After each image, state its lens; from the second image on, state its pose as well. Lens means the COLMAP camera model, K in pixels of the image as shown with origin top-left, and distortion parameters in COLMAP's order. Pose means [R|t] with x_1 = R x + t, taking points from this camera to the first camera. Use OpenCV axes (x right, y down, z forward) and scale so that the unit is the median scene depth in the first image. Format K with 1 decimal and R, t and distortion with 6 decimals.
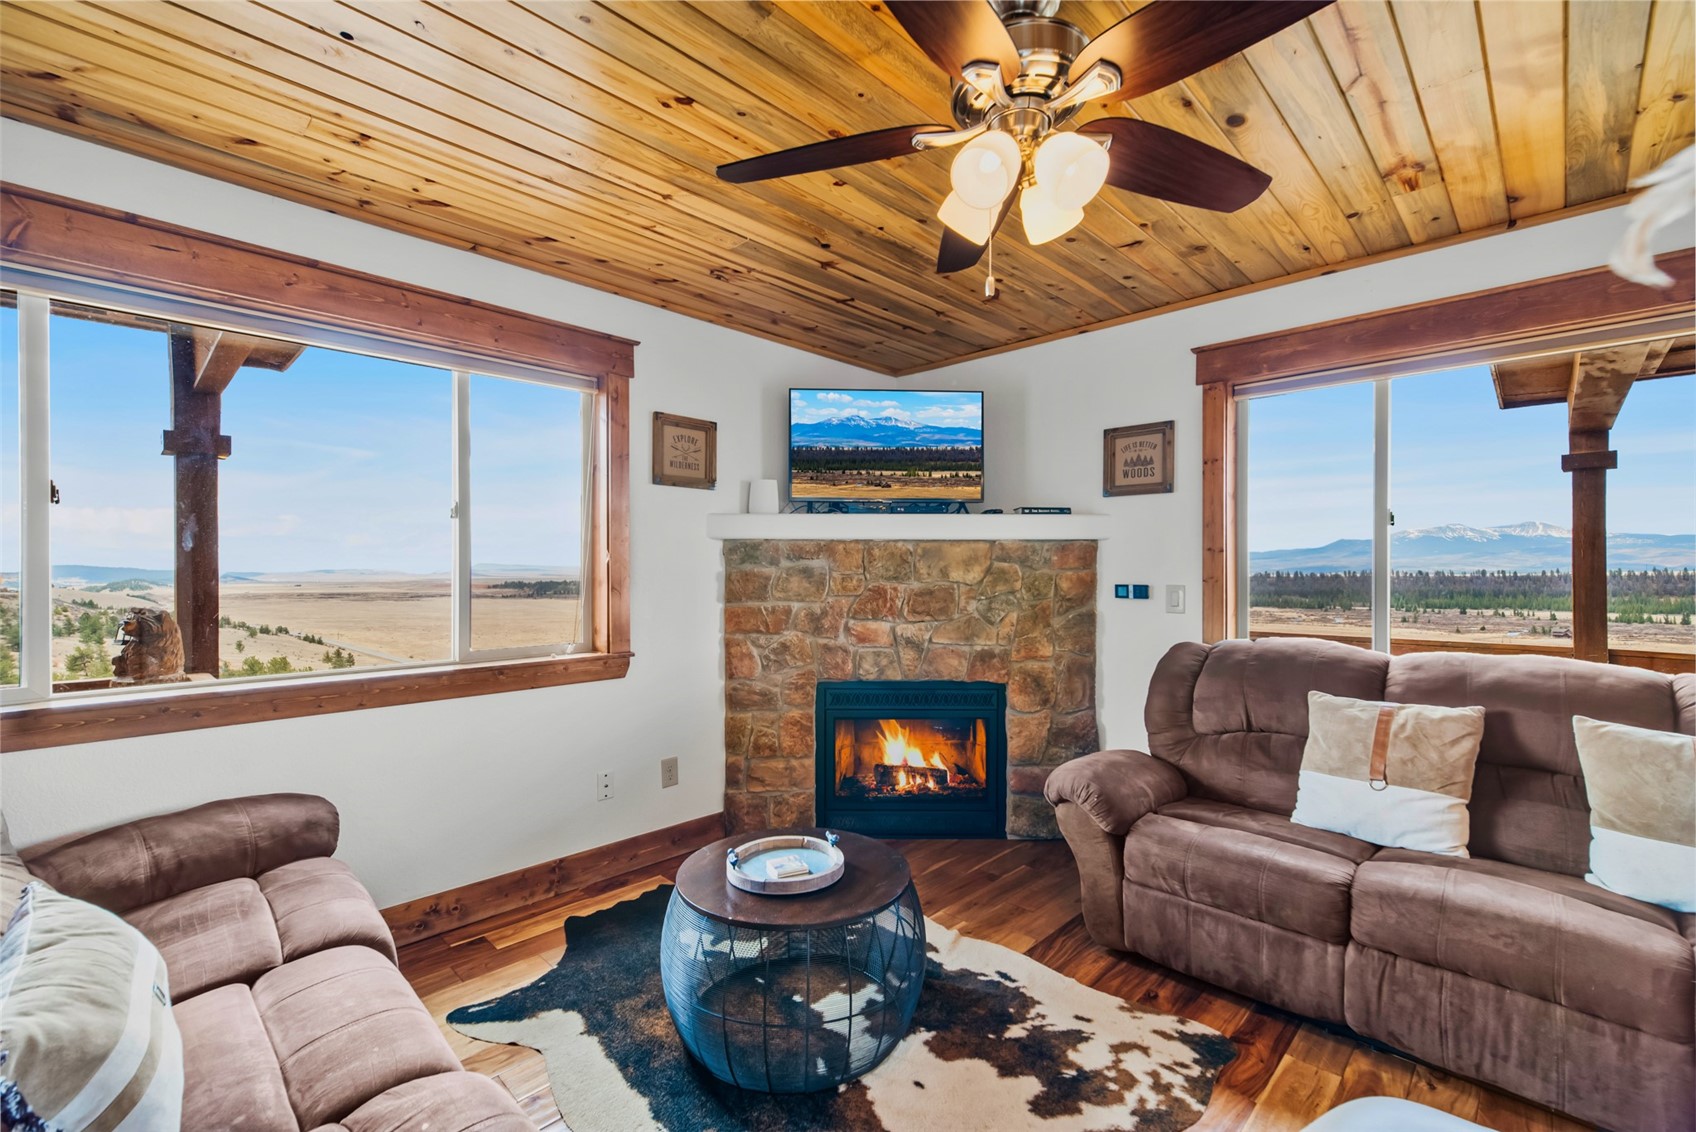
lens RADIAL K [[736.0, 0, 831.3], [0, 736.0, 569.2], [0, 0, 1]] dist [0.005306, 0.001285]
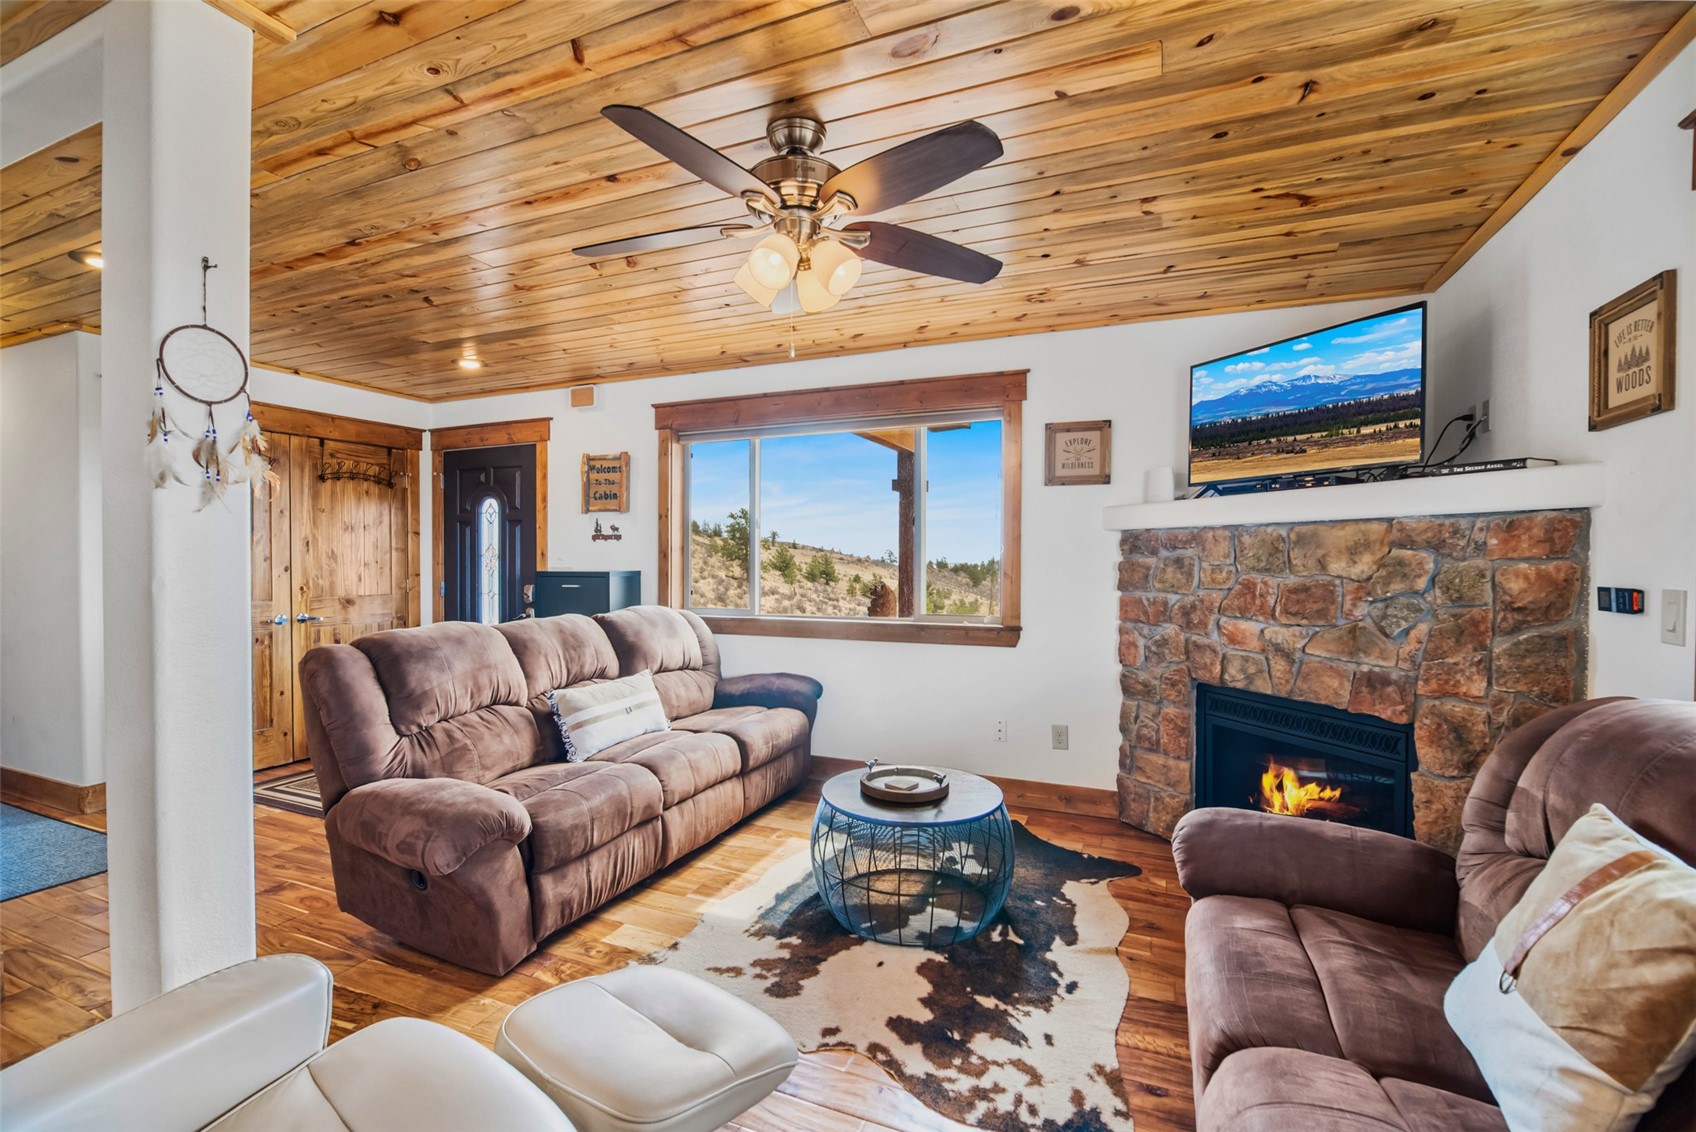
lens RADIAL K [[736.0, 0, 844.3], [0, 736.0, 565.5], [0, 0, 1]] dist [0.005306, 0.001285]
pose [[0.369946, 0.008726, -0.929012, 0.681819], [-0.004294, 0.999961, 0.007682, 0.002608], [0.929043, 0.001147, 0.369969, 0.255517]]
